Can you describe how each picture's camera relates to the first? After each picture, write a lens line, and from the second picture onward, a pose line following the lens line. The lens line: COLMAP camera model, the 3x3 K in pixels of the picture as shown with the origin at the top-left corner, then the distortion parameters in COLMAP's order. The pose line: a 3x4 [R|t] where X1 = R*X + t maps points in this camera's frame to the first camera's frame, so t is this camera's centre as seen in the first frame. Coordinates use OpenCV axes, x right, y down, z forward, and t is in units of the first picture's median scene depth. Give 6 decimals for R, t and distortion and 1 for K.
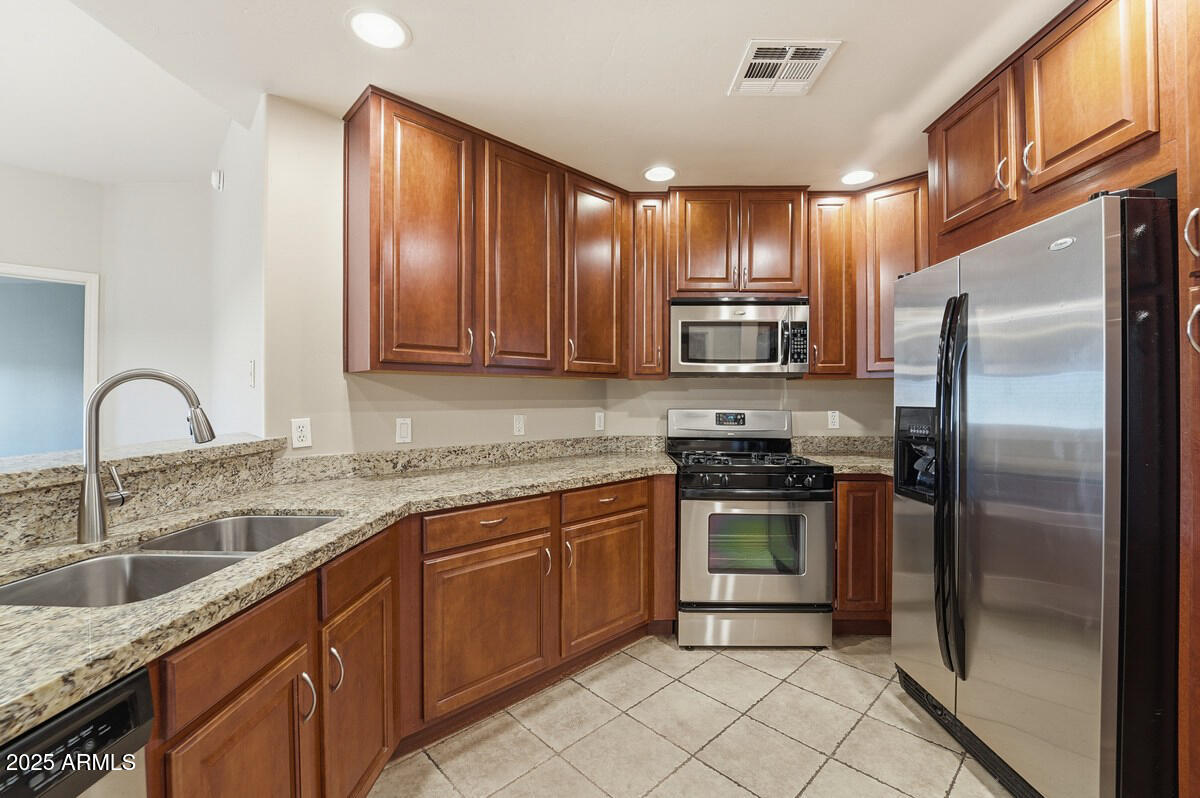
lens RADIAL K [[519.7, 0, 600.0], [0, 519.7, 399.0], [0, 0, 1]] dist [-0.017821, -0.000393]
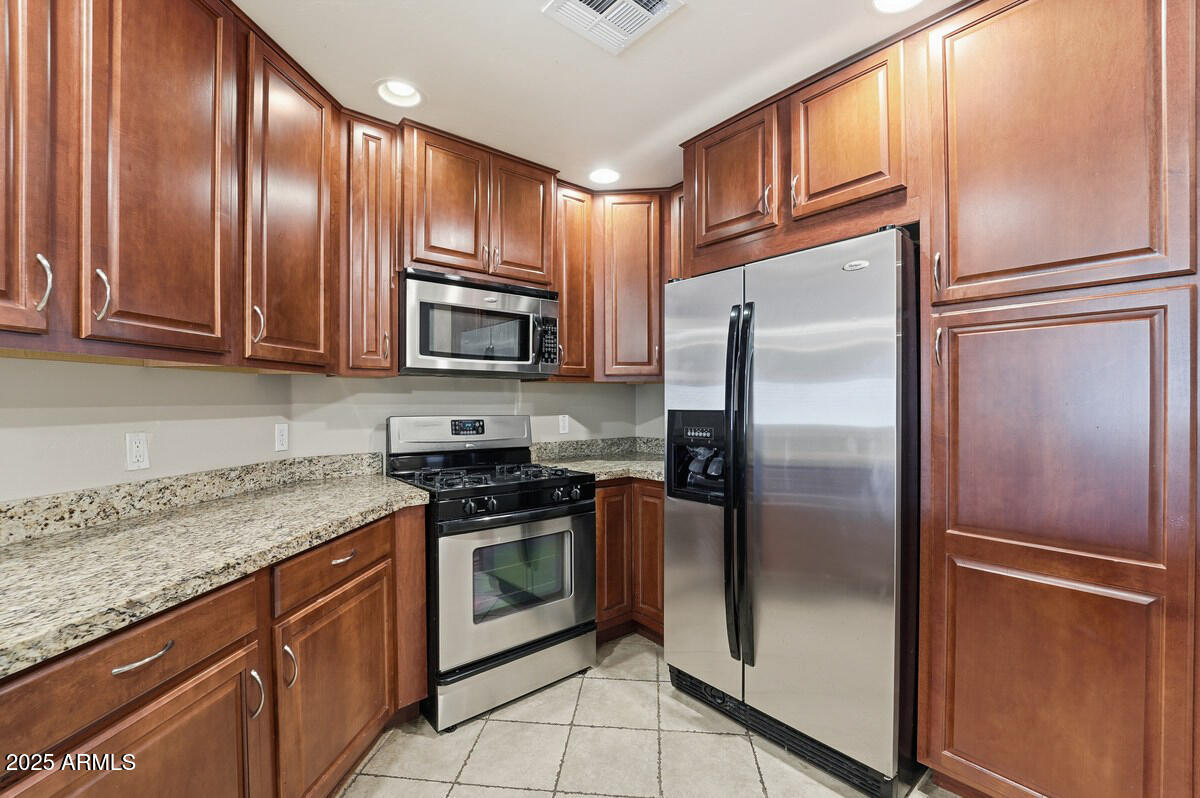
lens RADIAL K [[509.6, 0, 606.9], [0, 509.6, 405.9], [0, 0, 1]] dist [-0.020075, -0.001195]
pose [[0.749279, -0.007684, 0.662210, -0.147401], [0.004375, 0.999968, 0.006653, 0.000136], [-0.662240, -0.002088, 0.749289, 0.292626]]
